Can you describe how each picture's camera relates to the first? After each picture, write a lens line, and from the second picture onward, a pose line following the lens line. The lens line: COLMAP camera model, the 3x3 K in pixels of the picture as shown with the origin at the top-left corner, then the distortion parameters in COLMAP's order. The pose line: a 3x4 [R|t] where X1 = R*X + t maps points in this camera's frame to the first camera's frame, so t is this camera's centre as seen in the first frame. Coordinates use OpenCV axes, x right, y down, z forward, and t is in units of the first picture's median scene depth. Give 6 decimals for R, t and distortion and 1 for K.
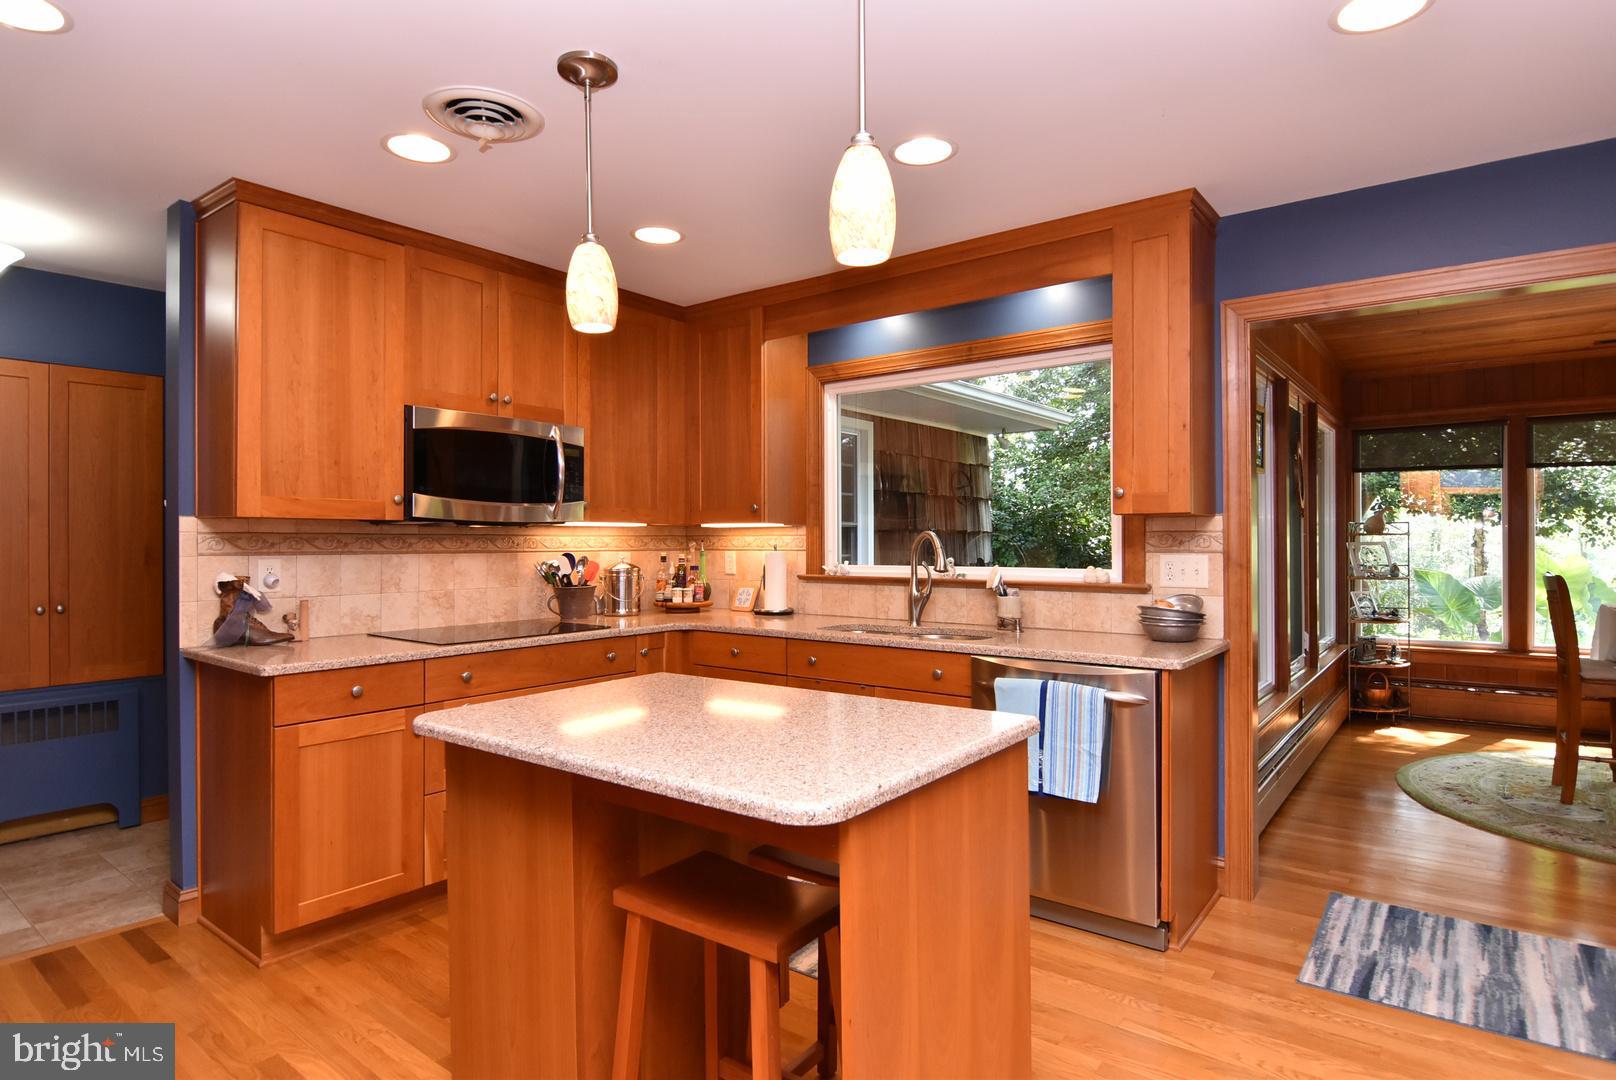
lens RADIAL K [[864.9, 0, 812.5], [0, 864.9, 537.7], [0, 0, 1]] dist [-0.001150, -0.013767]
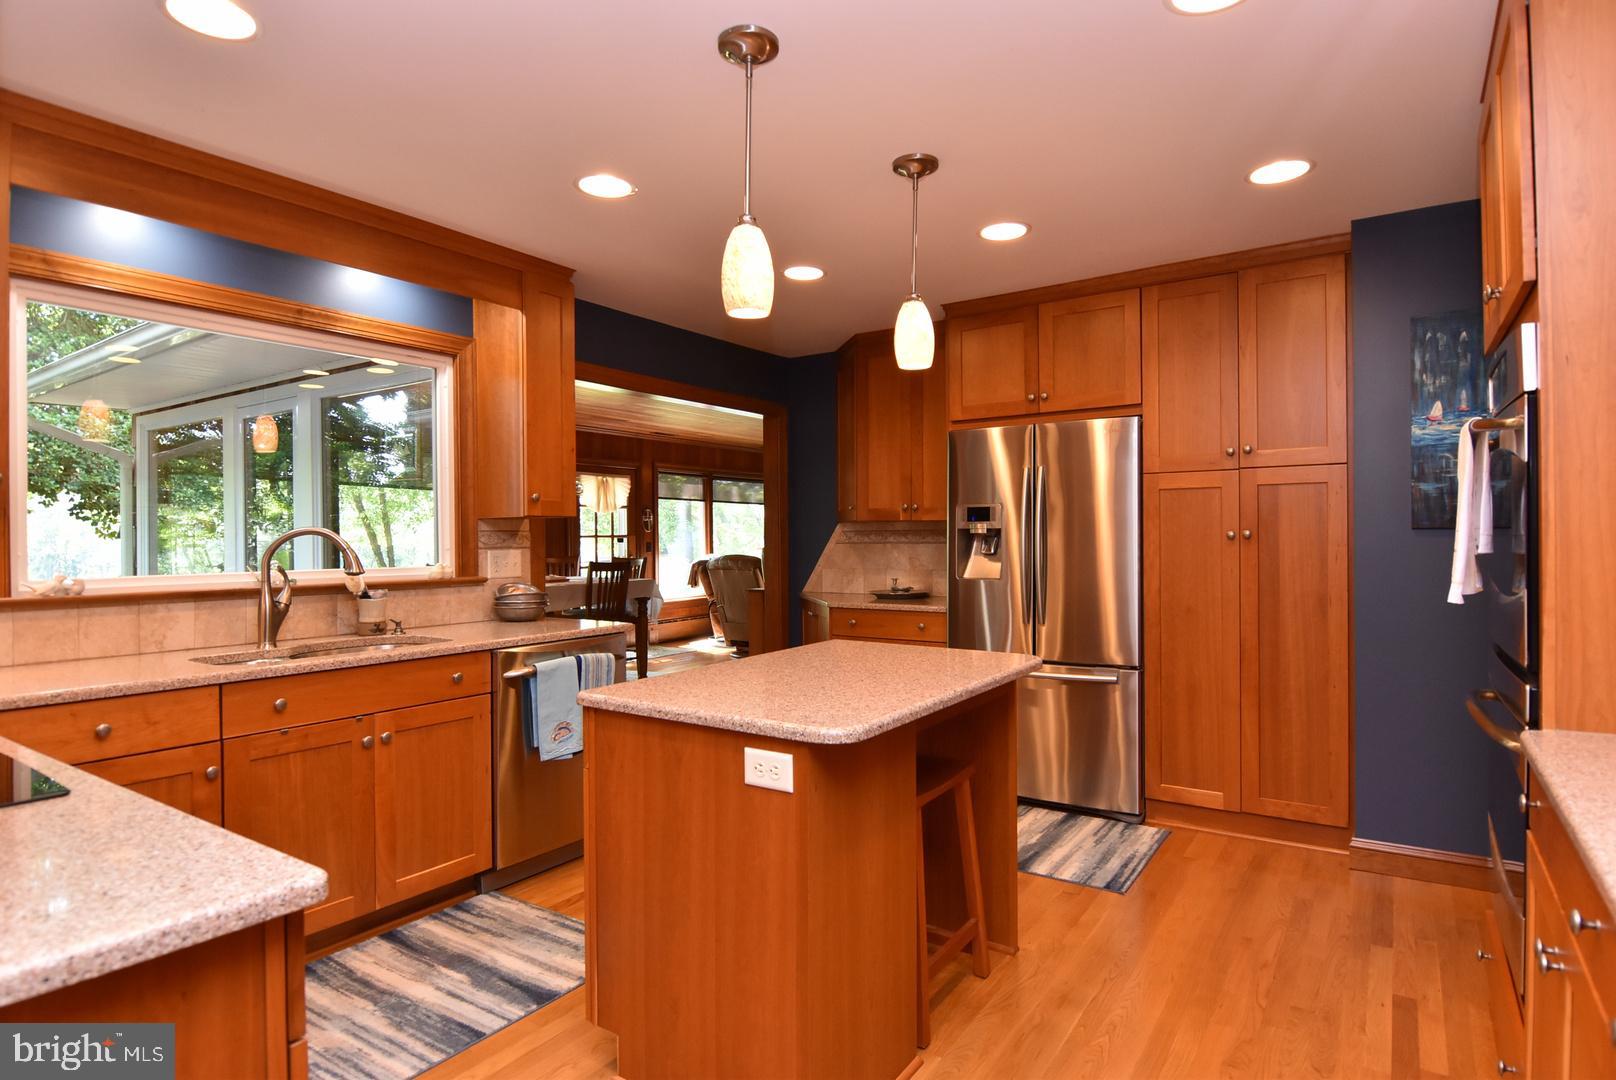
lens RADIAL K [[864.9, 0, 810.6], [0, 864.9, 538.8], [0, 0, 1]] dist [-0.001150, -0.013767]
pose [[-0.056700, 0.000582, 0.998391, -0.447513], [0.005403, 0.999985, -0.000276, 0.003049], [-0.998377, 0.005379, -0.056702, 0.351014]]
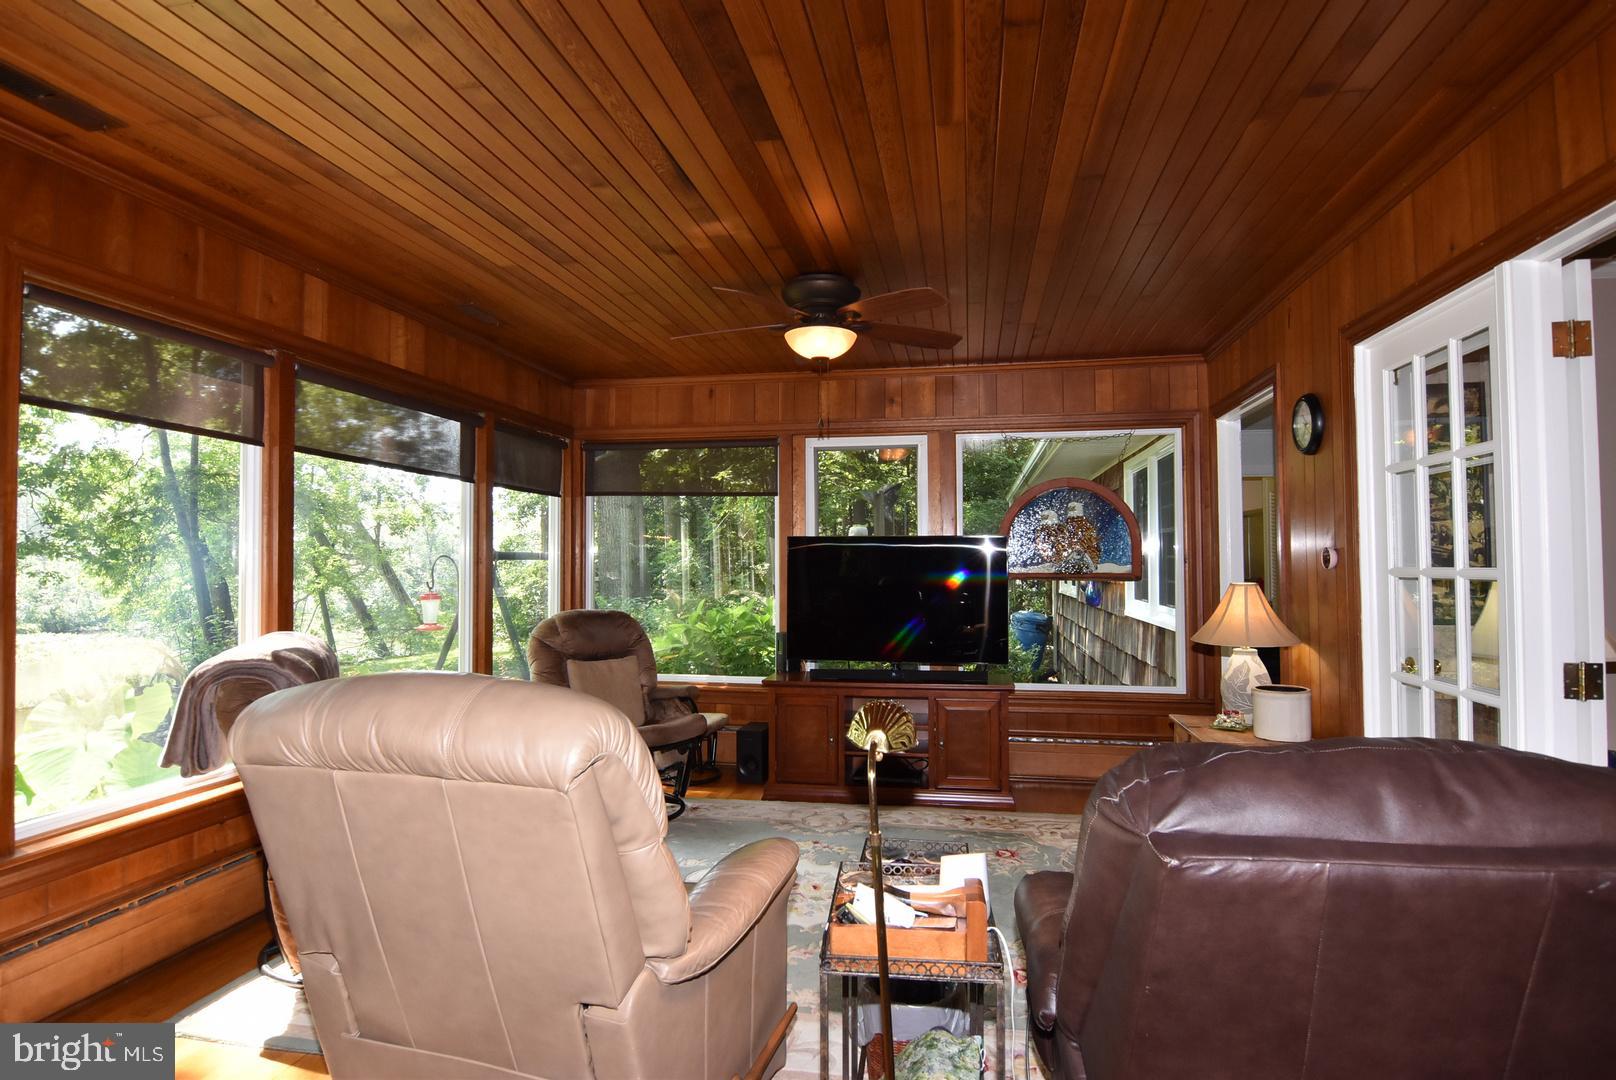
lens RADIAL K [[864.9, 0, 808.7], [0, 864.9, 533.5], [0, 0, 1]] dist [-0.001150, -0.013767]
pose [[-0.453399, 0.035905, 0.890584, 0.837471], [0.006485, 0.999295, -0.036986, -0.002778], [-0.891284, -0.010994, -0.453312, 0.414529]]
